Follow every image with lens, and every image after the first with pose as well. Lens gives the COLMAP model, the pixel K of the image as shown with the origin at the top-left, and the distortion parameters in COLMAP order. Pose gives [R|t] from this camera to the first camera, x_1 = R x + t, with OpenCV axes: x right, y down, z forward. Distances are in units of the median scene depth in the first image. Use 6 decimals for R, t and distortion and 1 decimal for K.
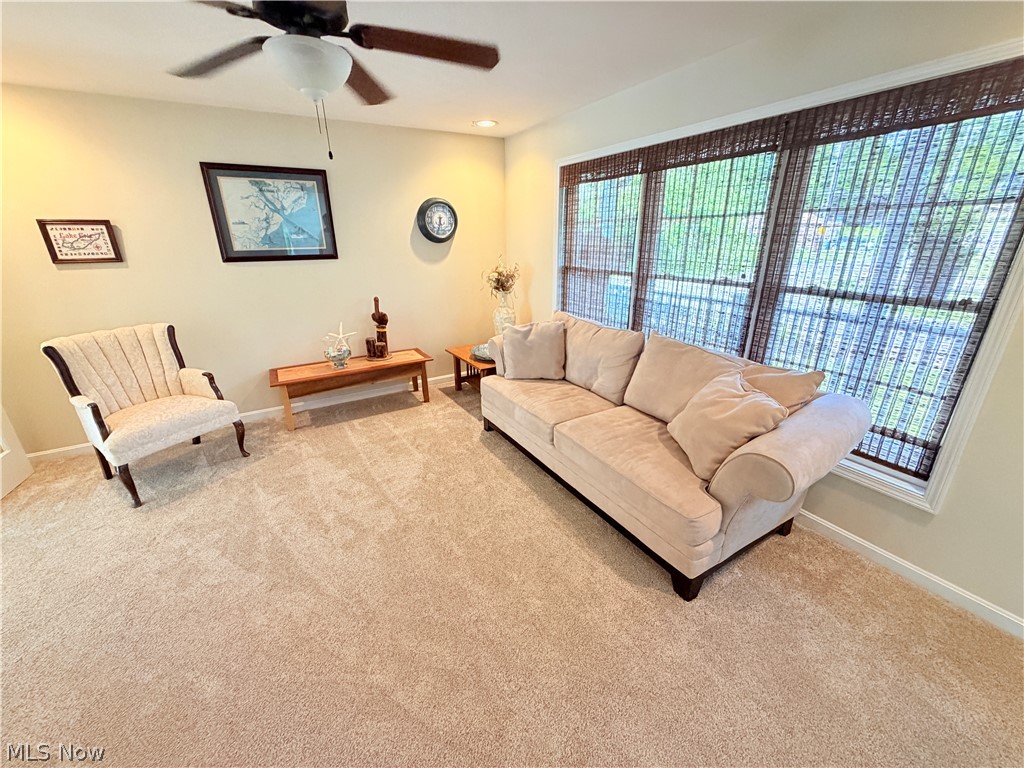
lens RADIAL K [[407.8, 0, 508.8], [0, 407.8, 383.8], [0, 0, 1]] dist [0.000449, -0.000337]
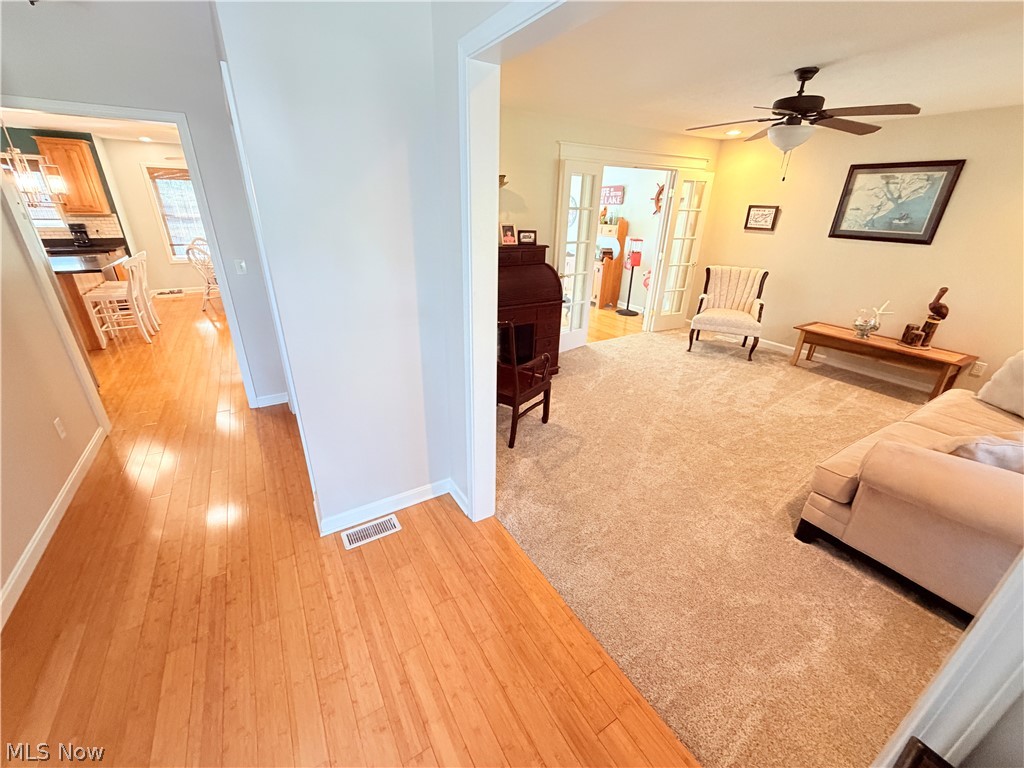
lens RADIAL K [[407.8, 0, 508.8], [0, 407.8, 383.8], [0, 0, 1]] dist [0.000449, -0.000337]
pose [[0.019735, 0.415983, -0.909158, 0.736529], [-0.364535, 0.849732, 0.380879, -0.005669], [0.930980, 0.323904, 0.168410, -0.085321]]
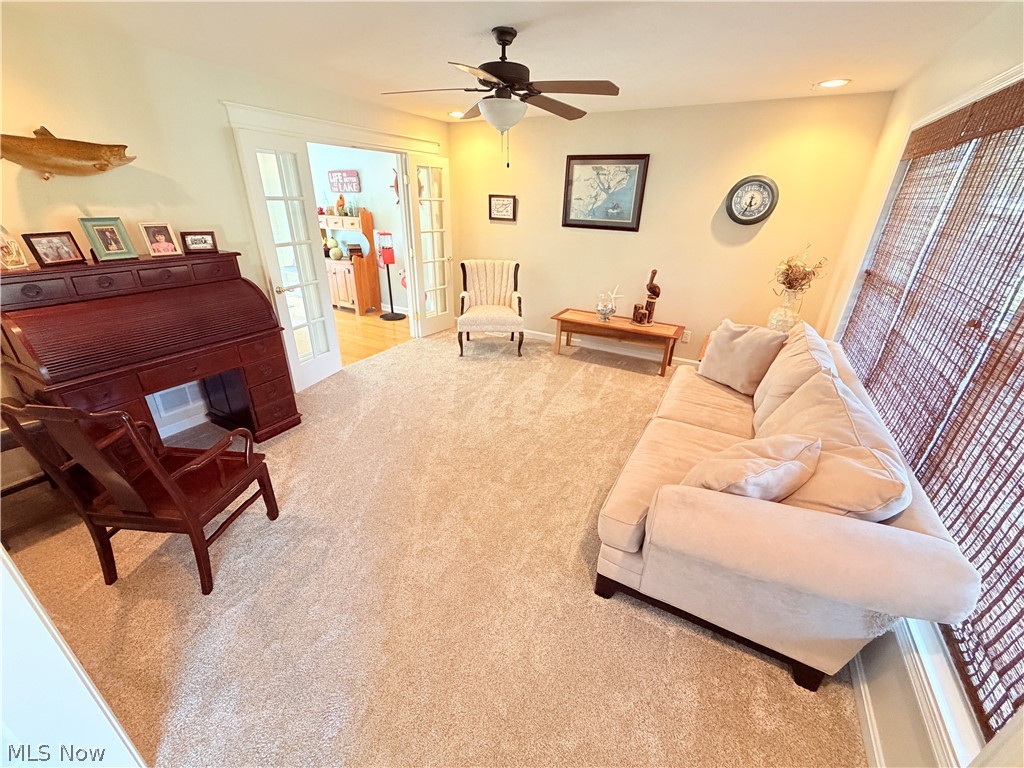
lens RADIAL K [[407.8, 0, 508.8], [0, 407.8, 383.8], [0, 0, 1]] dist [0.000449, -0.000337]
pose [[0.510066, 0.381665, -0.770821, 0.505686], [-0.326094, 0.915068, 0.237306, -0.070669], [0.795925, 0.130318, 0.591203, 0.077316]]
